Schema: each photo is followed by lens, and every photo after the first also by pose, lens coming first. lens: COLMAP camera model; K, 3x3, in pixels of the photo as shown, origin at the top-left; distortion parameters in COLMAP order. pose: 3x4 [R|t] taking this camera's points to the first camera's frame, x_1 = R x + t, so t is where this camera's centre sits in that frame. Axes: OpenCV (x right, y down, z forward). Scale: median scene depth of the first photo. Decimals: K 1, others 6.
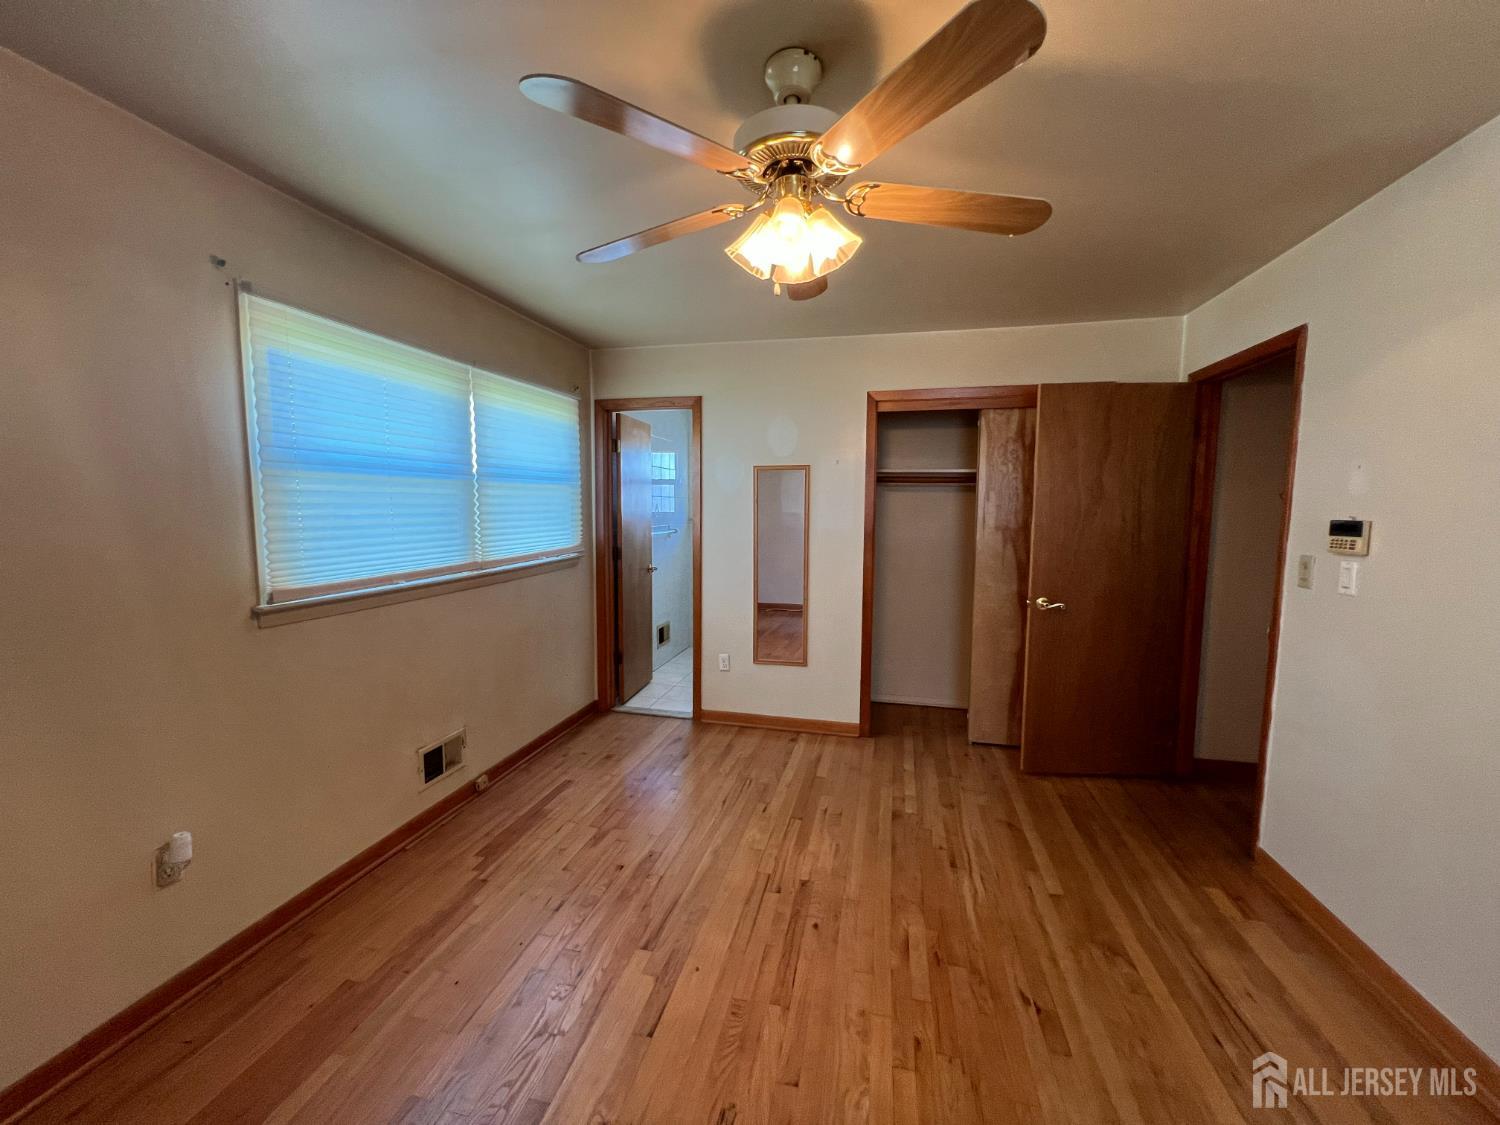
lens RADIAL K [[591.7, 0, 750.0], [0, 591.7, 562.5], [0, 0, 1]] dist [0.000883, -0.000092]
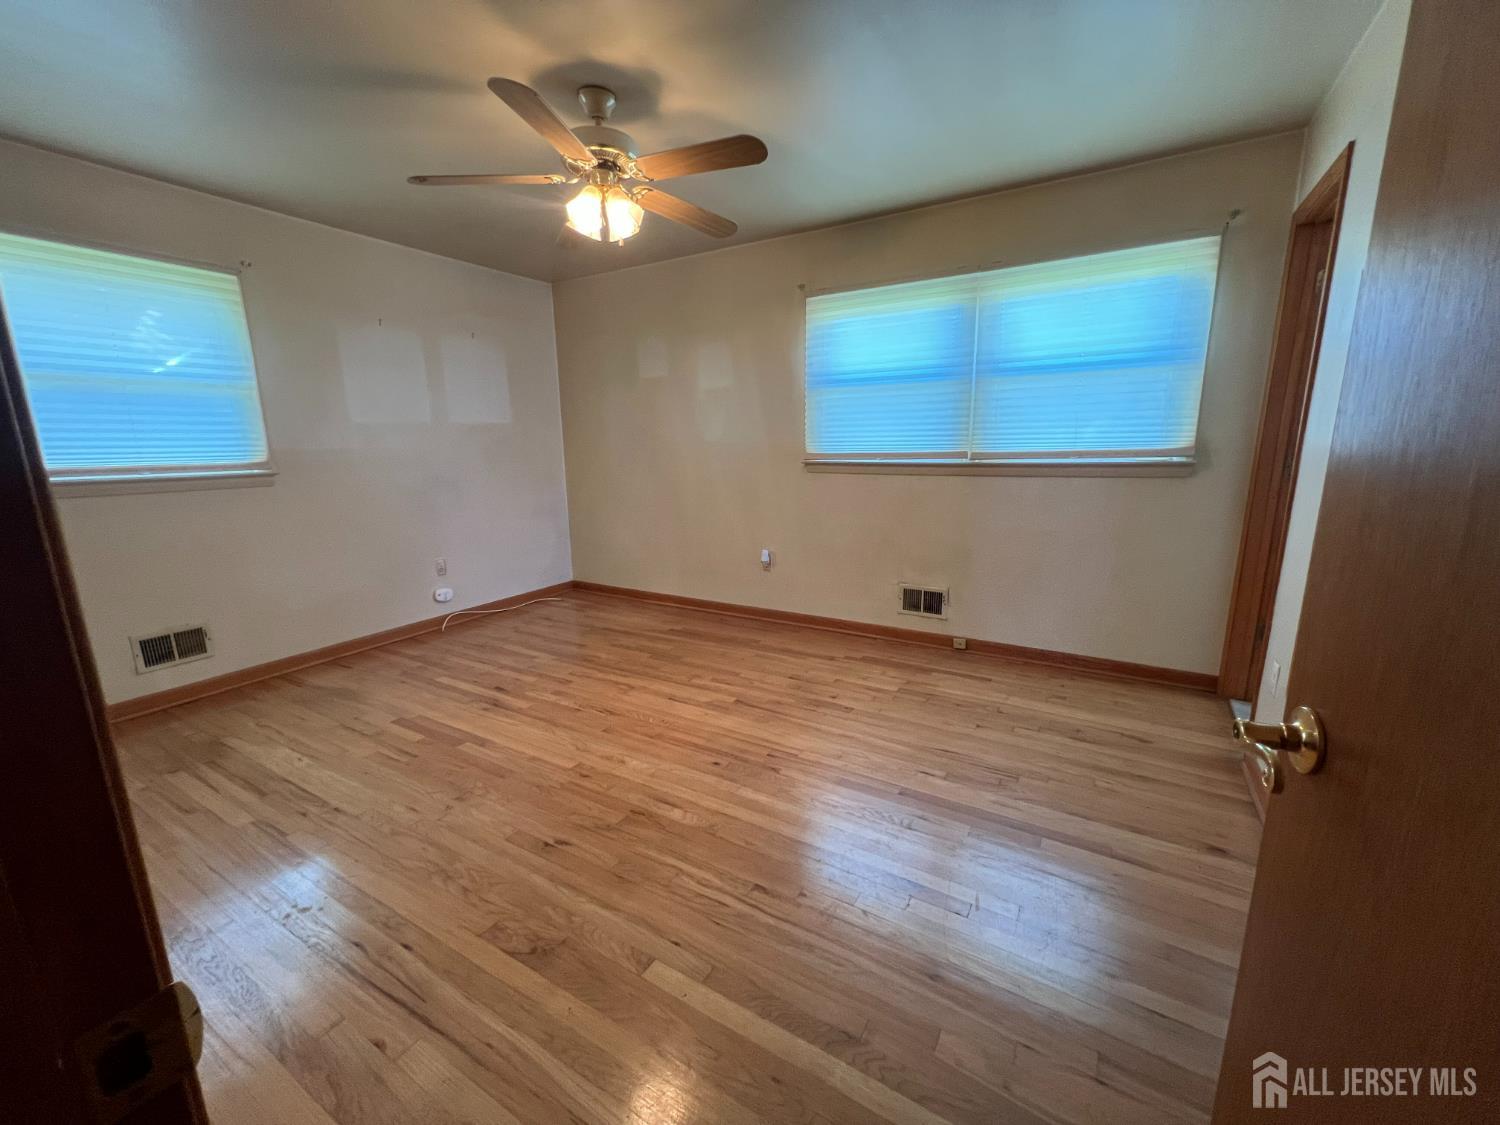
lens RADIAL K [[591.7, 0, 750.0], [0, 591.7, 562.5], [0, 0, 1]] dist [0.000883, -0.000092]
pose [[-0.294720, 0.194161, -0.935650, 1.075373], [-0.076853, 0.971152, 0.225737, -0.025174], [0.952488, 0.138437, -0.271296, 1.306562]]
